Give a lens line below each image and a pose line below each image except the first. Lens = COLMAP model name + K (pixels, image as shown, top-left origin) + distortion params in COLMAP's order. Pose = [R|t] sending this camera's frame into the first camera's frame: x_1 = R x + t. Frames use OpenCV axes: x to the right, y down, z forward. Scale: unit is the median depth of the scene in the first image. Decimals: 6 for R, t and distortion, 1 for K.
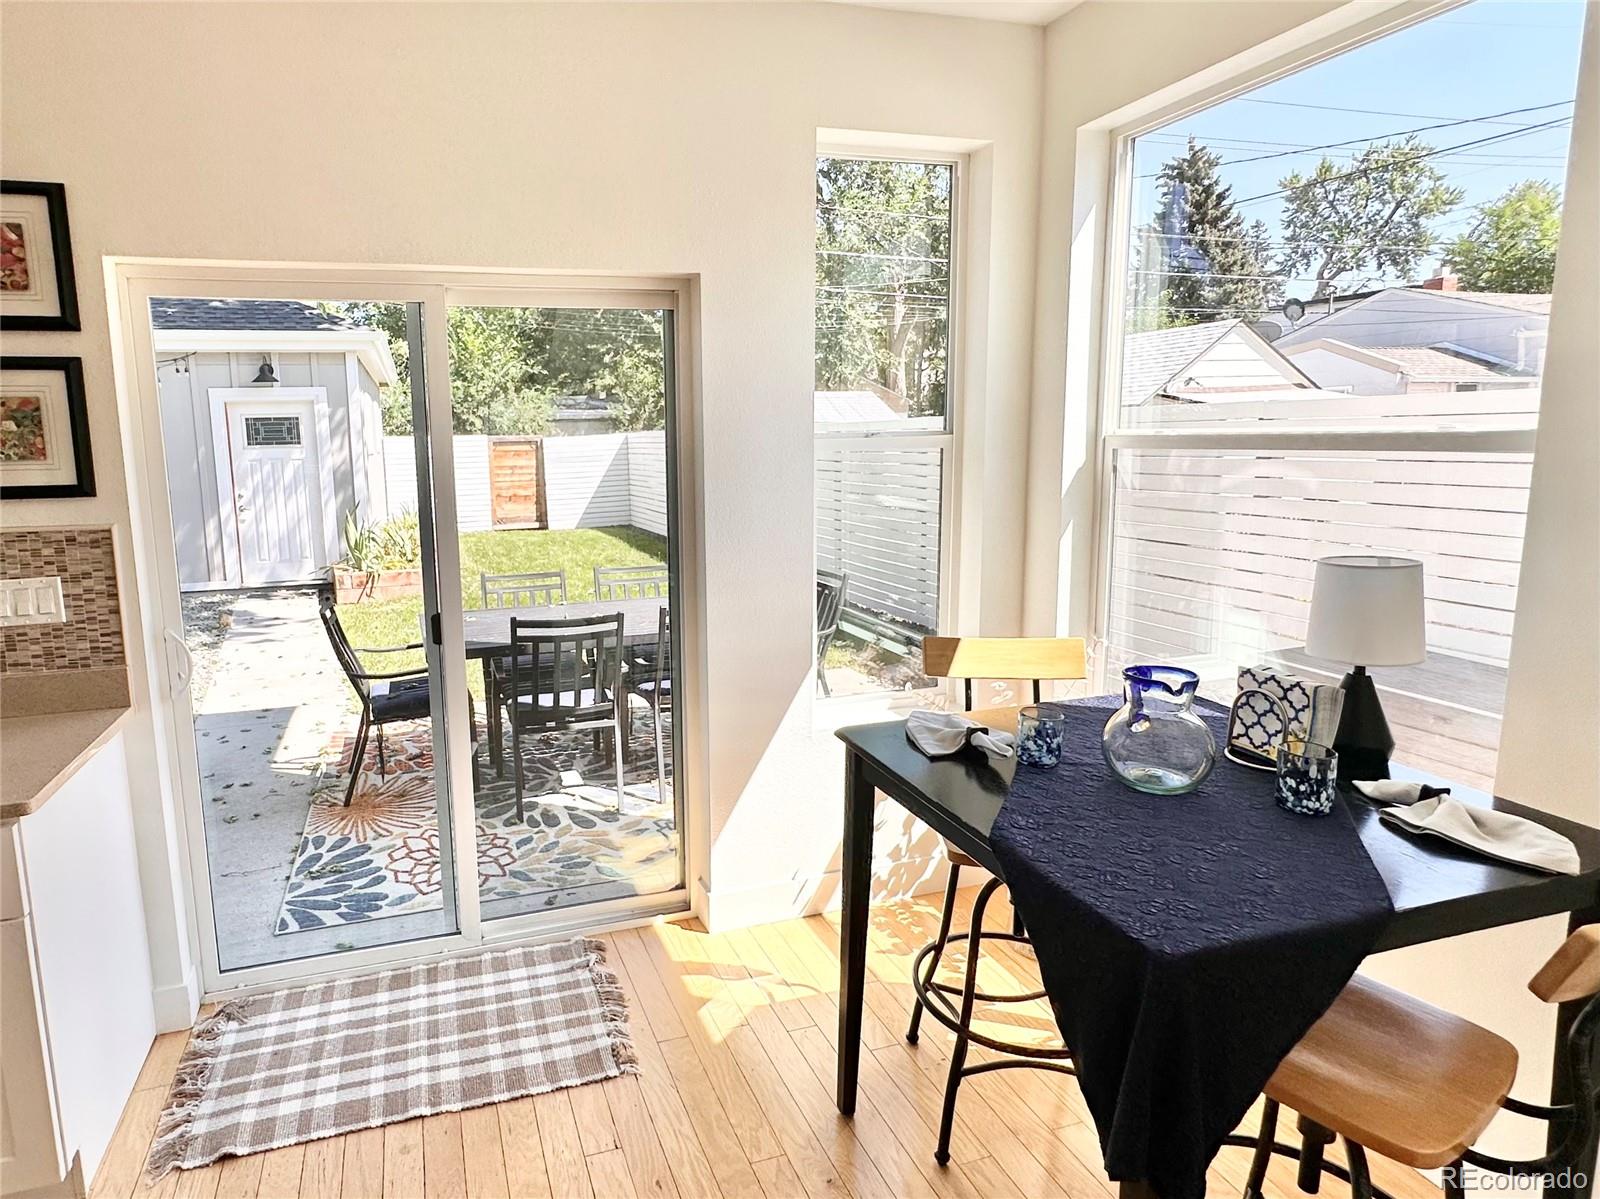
lens RADIAL K [[888.4, 0, 660.1], [0, 888.4, 569.7], [0, 0, 1]] dist [-0.001471, 0.000134]
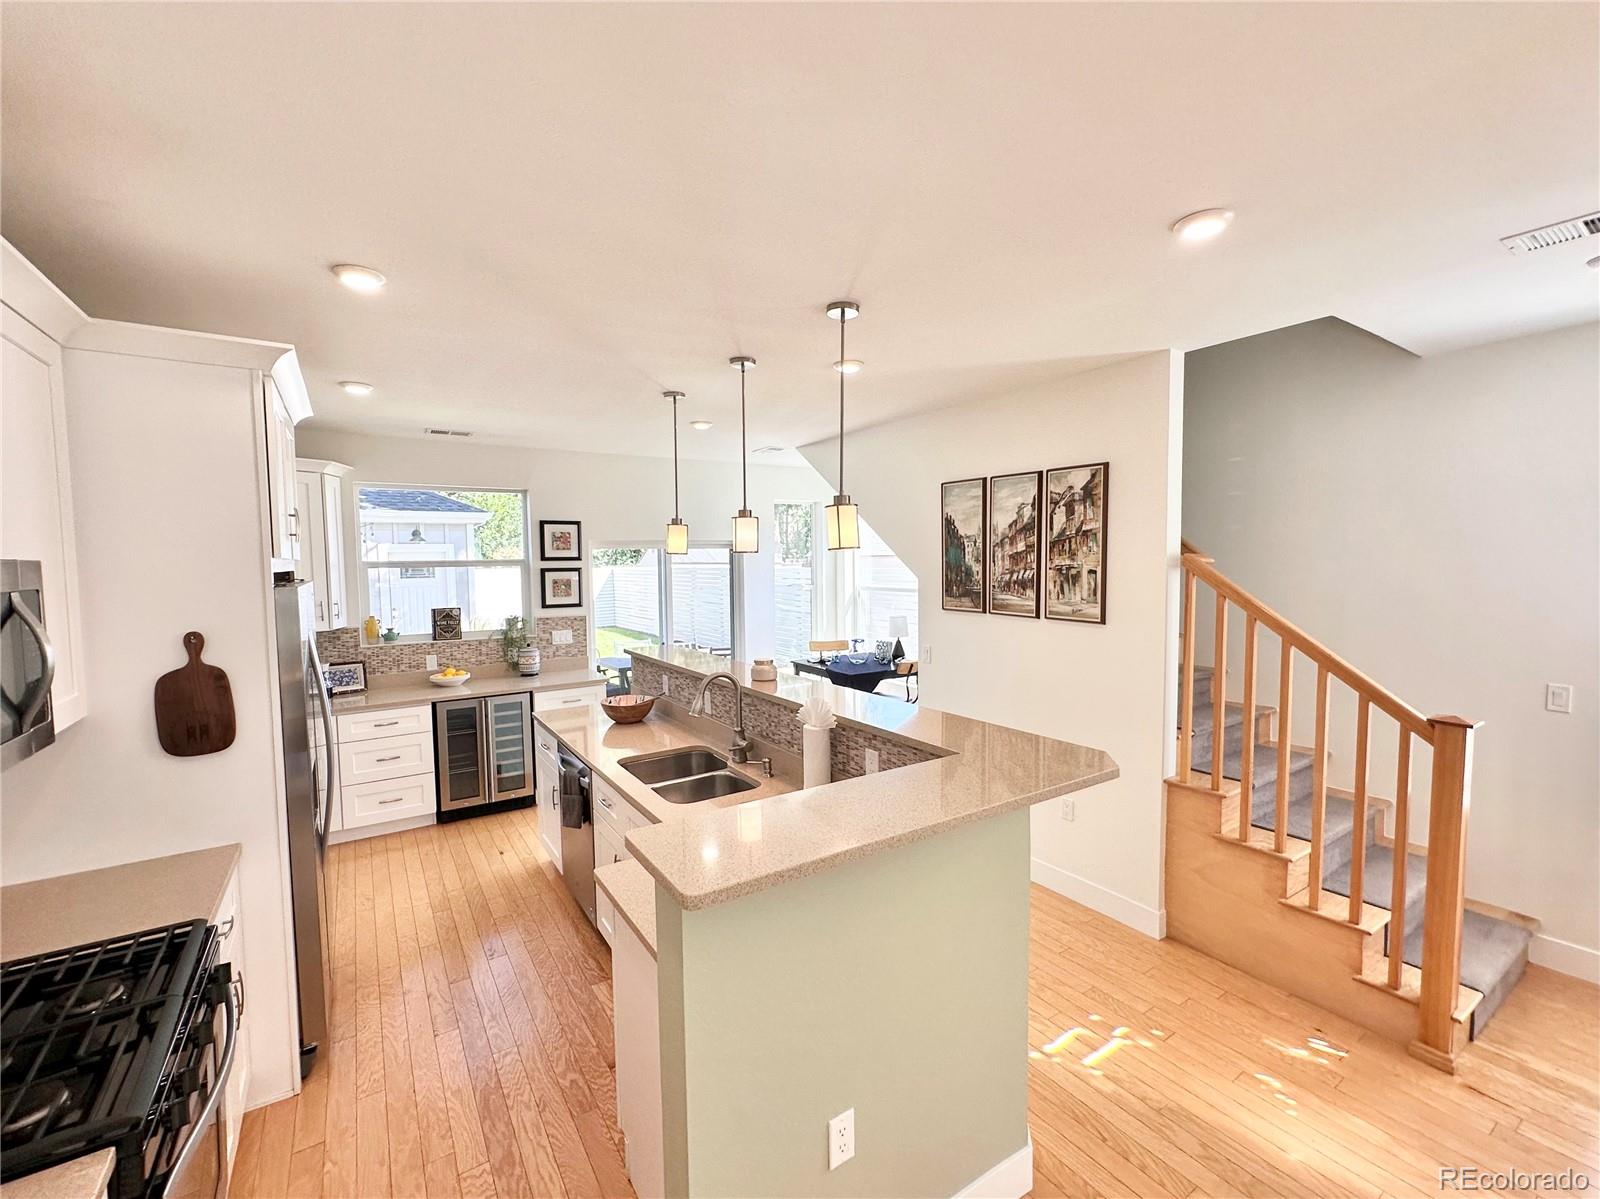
lens RADIAL K [[680.1, 0, 800.0], [0, 680.1, 599.5], [0, 0, 1]] dist [0.001874, 0.000201]
pose [[0.954581, -0.008068, 0.297842, -0.562357], [0.035932, 0.995455, -0.088195, 0.142395], [-0.295777, 0.094891, 0.950532, -1.639469]]
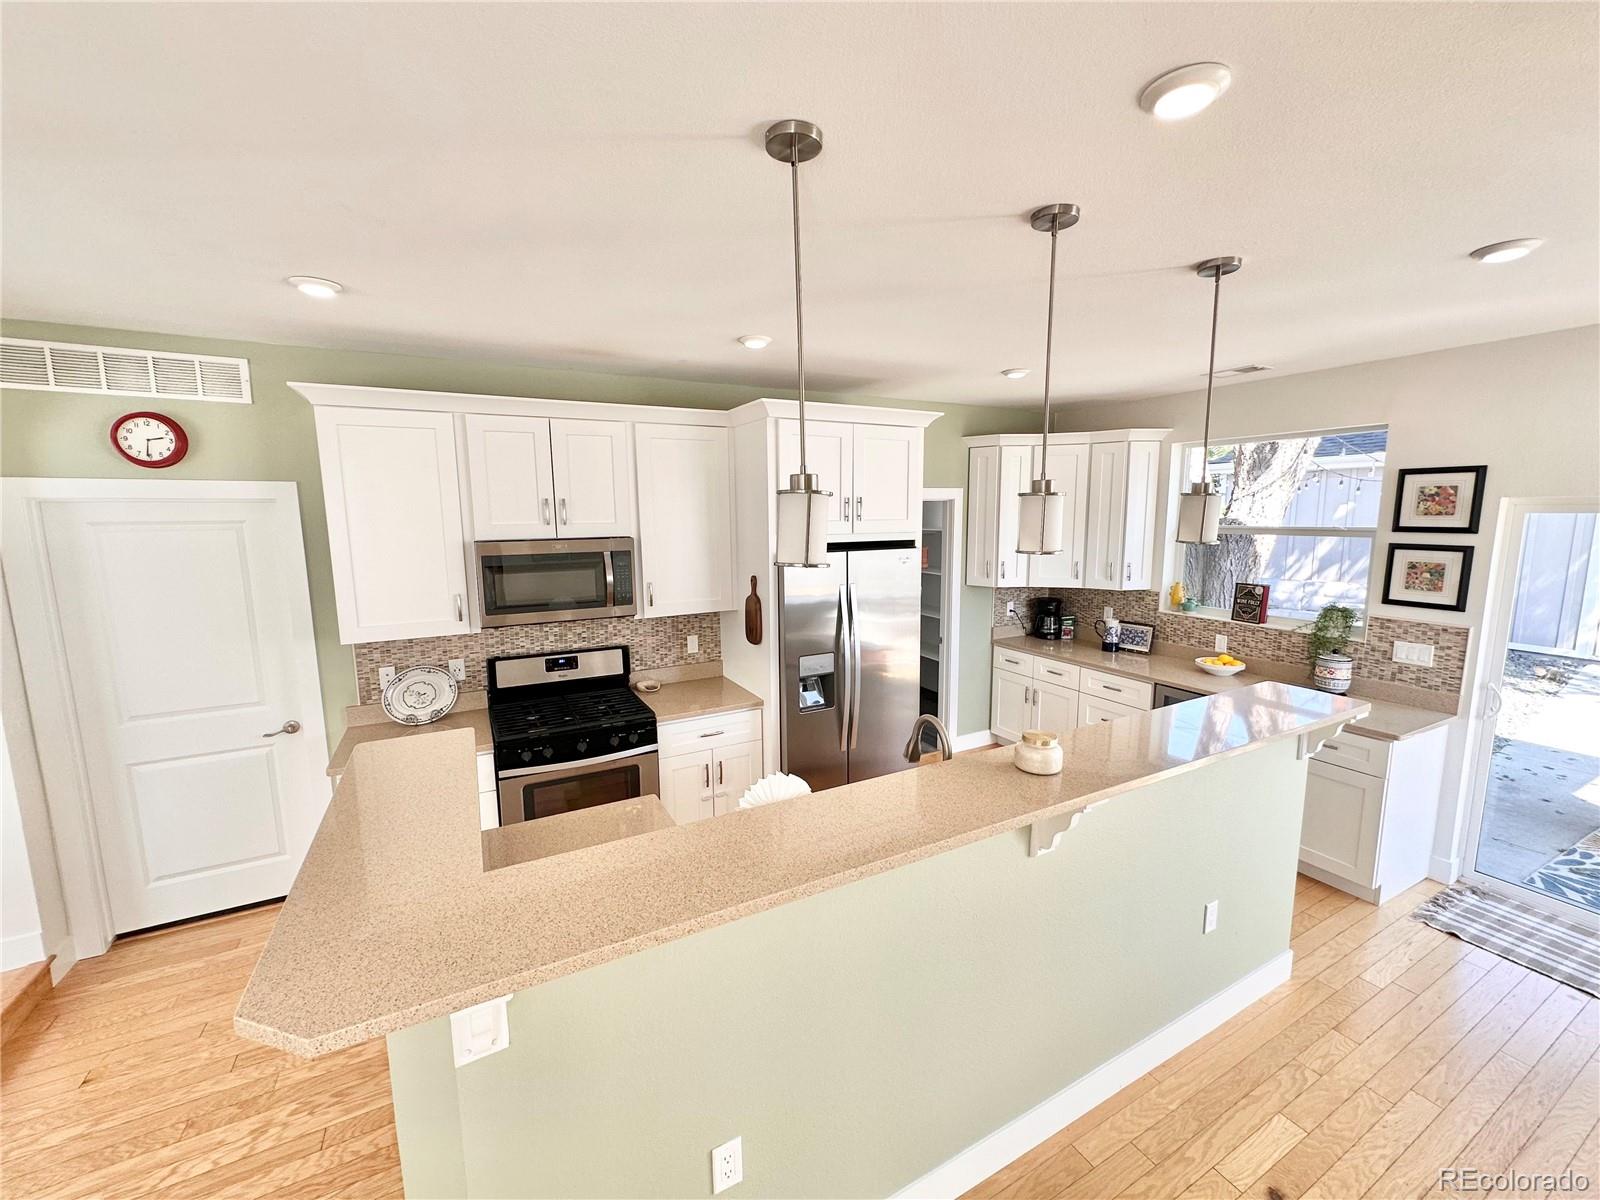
lens RADIAL K [[643.0, 0, 800.0], [0, 643.0, 600.0], [0, 0, 1]] dist [0.000456, 0.000358]
pose [[0.207142, 0.156722, -0.965676, 0.442688], [-0.139906, 0.981685, 0.129309, -0.079777], [0.968255, 0.108319, 0.225275, -0.763924]]
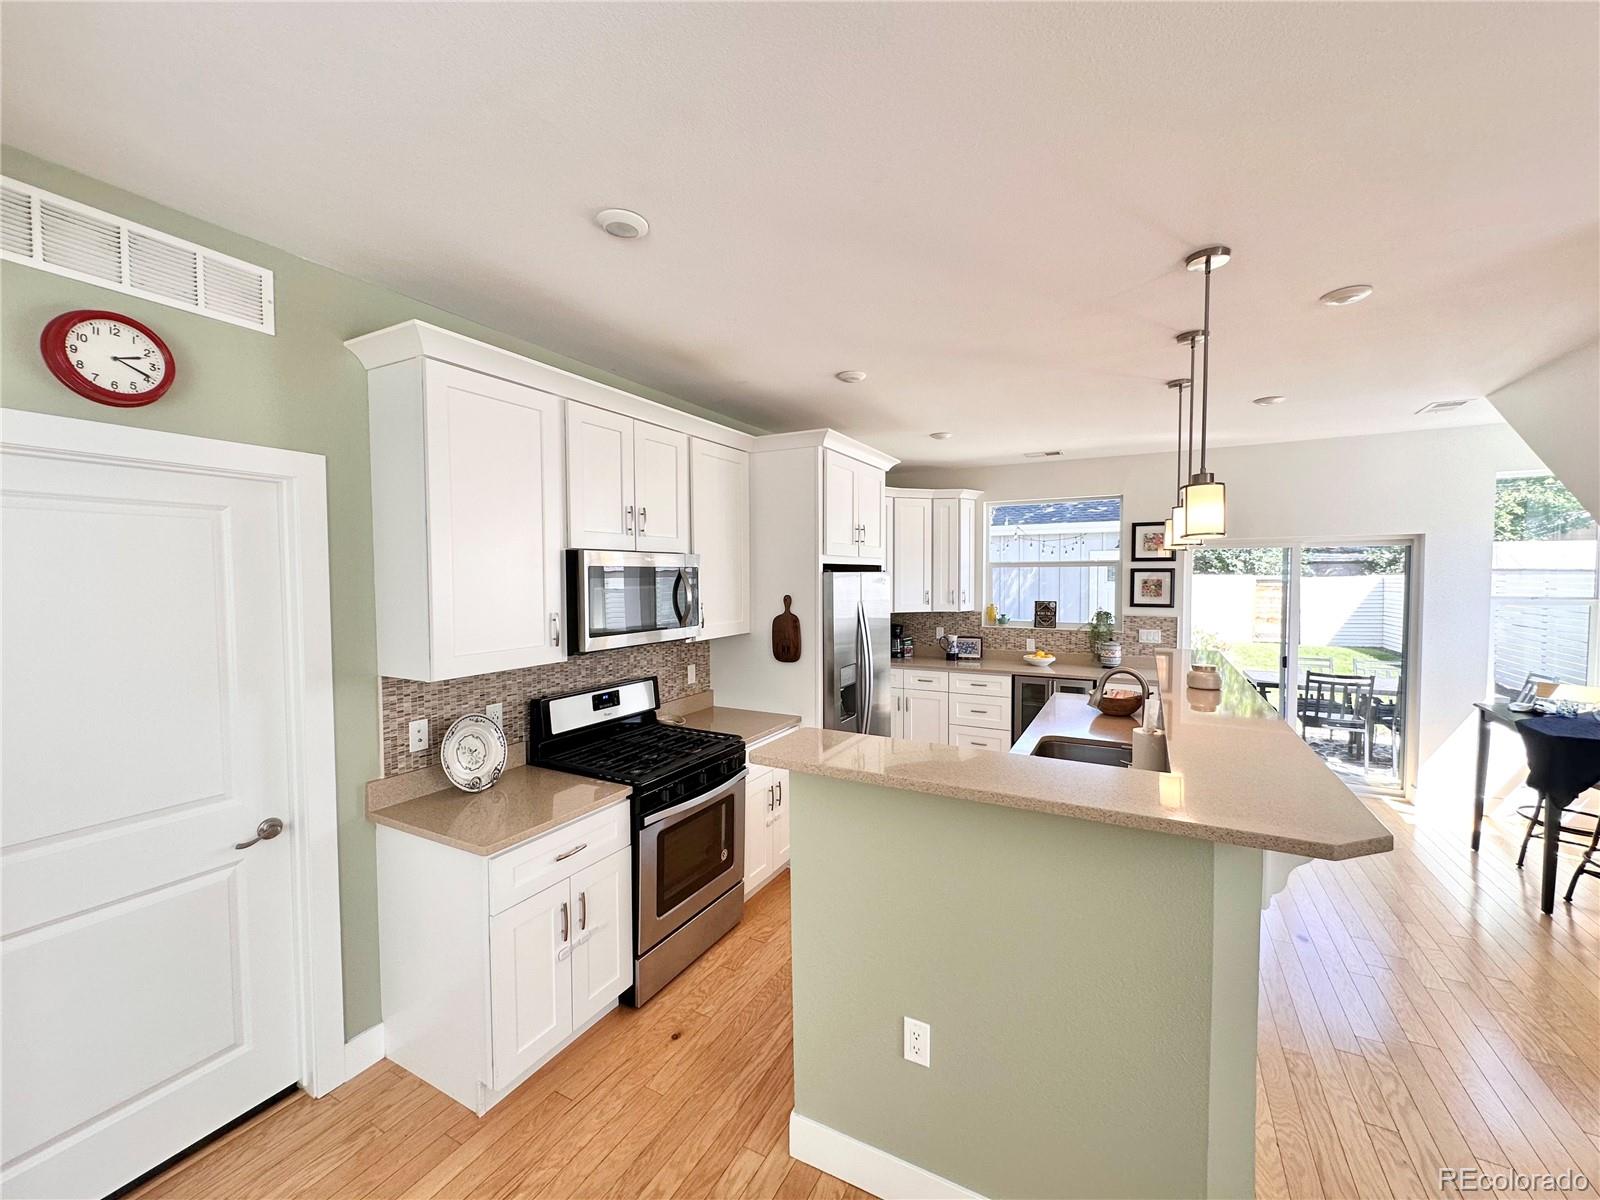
lens RADIAL K [[643.0, 0, 800.0], [0, 643.0, 600.0], [0, 0, 1]] dist [0.000456, 0.000358]
pose [[0.715688, 0.047010, -0.696836, 0.059099], [-0.114270, 0.992169, -0.050428, 0.164265], [0.689008, 0.115718, 0.715456, -1.639328]]
